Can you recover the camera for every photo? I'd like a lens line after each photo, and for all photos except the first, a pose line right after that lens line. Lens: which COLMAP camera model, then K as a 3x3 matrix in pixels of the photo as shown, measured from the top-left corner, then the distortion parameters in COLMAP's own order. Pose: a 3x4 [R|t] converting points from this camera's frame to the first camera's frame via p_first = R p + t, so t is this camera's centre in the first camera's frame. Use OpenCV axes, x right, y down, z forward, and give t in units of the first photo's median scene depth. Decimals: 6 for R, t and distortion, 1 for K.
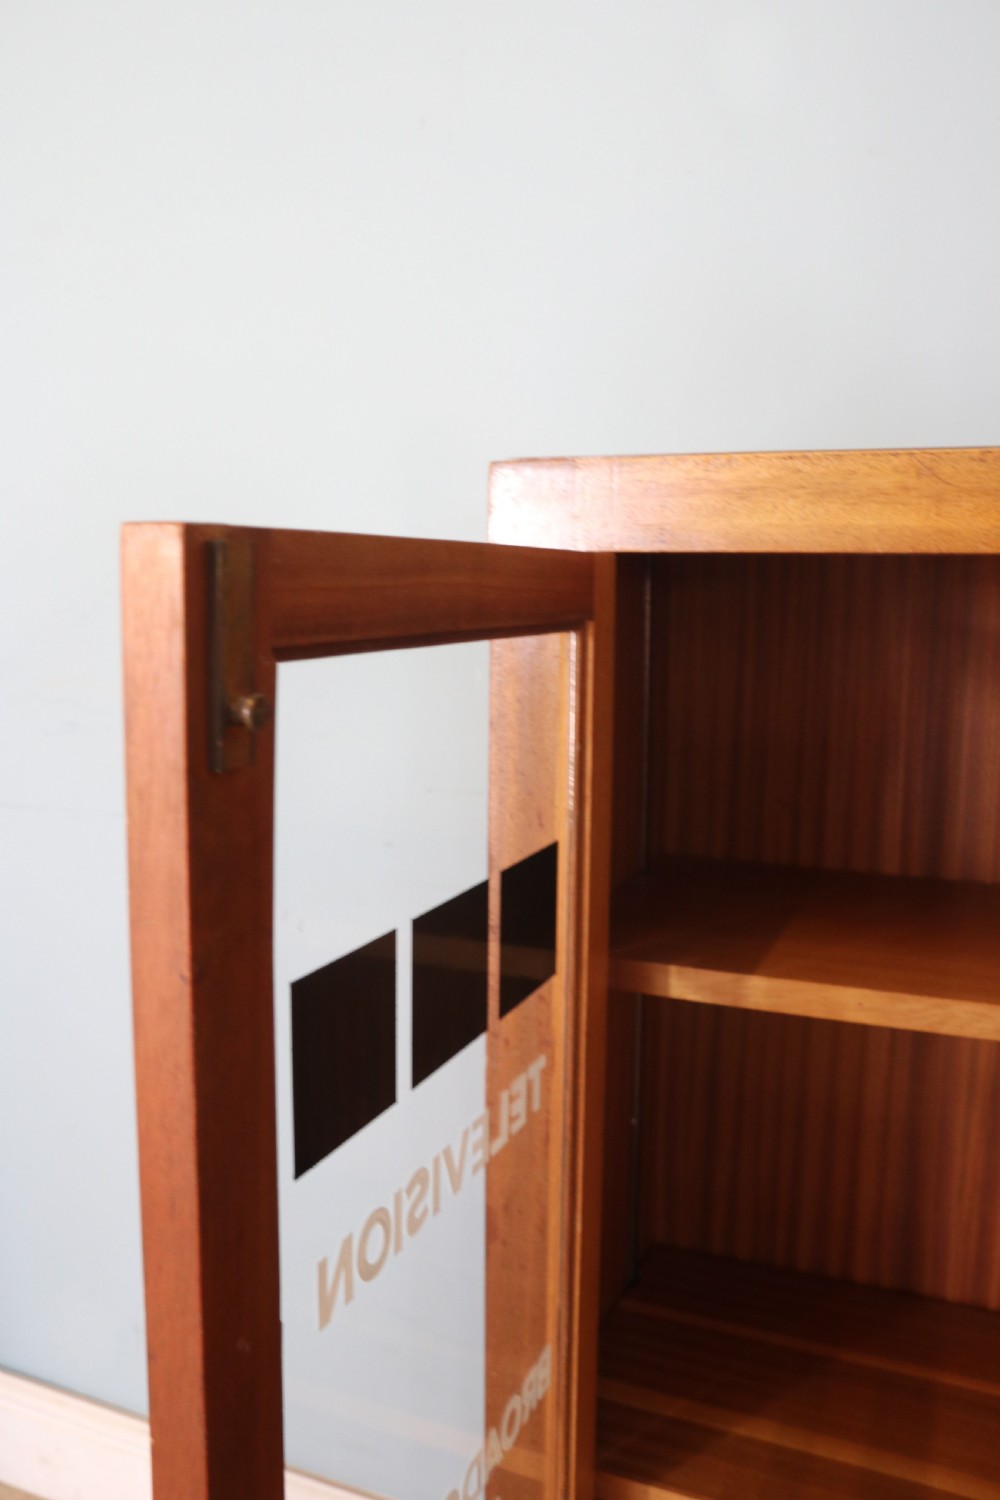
lens RADIAL K [[1293.6, 0, 500.0], [0, 1293.6, 750.0], [0, 0, 1]] dist [-0.088592, 0.000703]
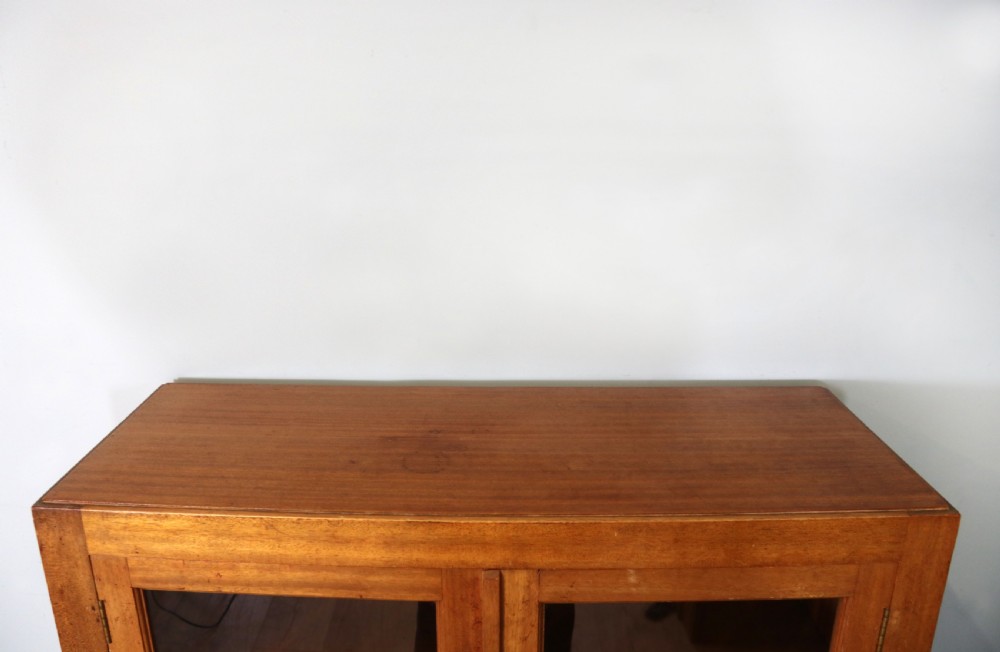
lens RADIAL K [[807.1, 0, 473.4], [0, 807.1, 314.4], [0, 0, 1]] dist [-0.187815, 0.114526]
pose [[0.928540, -0.113805, 0.353358, 0.224271], [0.056848, 0.984215, 0.167600, -0.656600], [-0.366854, -0.135535, 0.920352, -0.115458]]
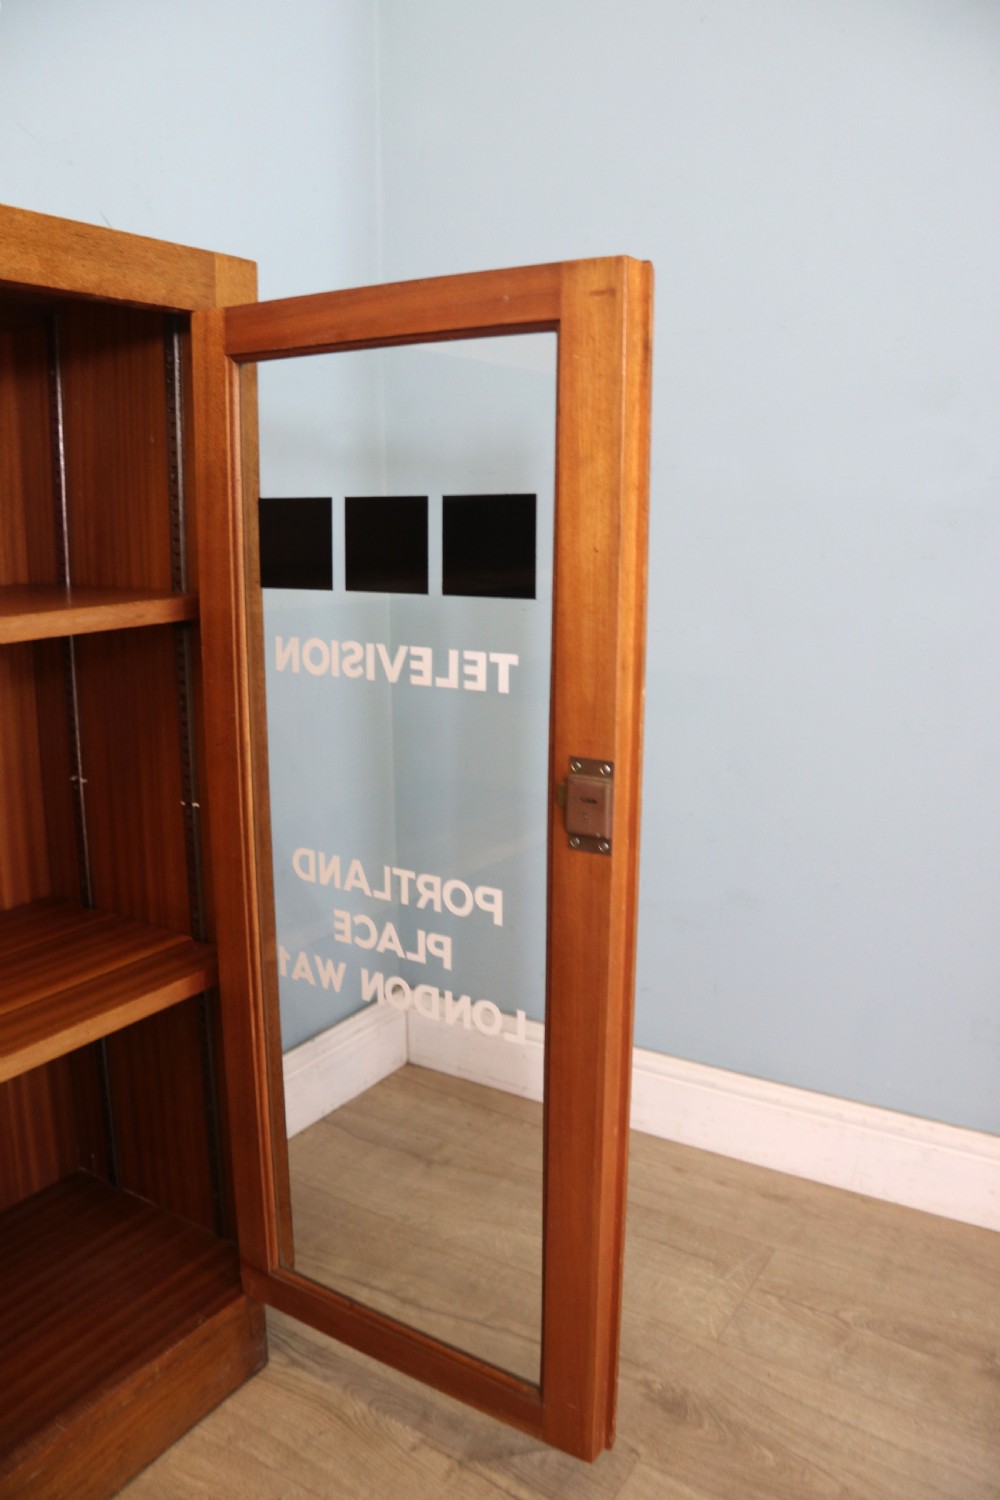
lens RADIAL K [[1150.4, 0, 495.6], [0, 1150.4, 741.0], [0, 0, 1]] dist [-0.189438, 0.113481]
pose [[0.147350, -0.200735, 0.968501, -0.247889], [0.123870, 0.975225, 0.183283, 0.205076], [-0.981297, 0.092962, 0.168564, 0.086003]]
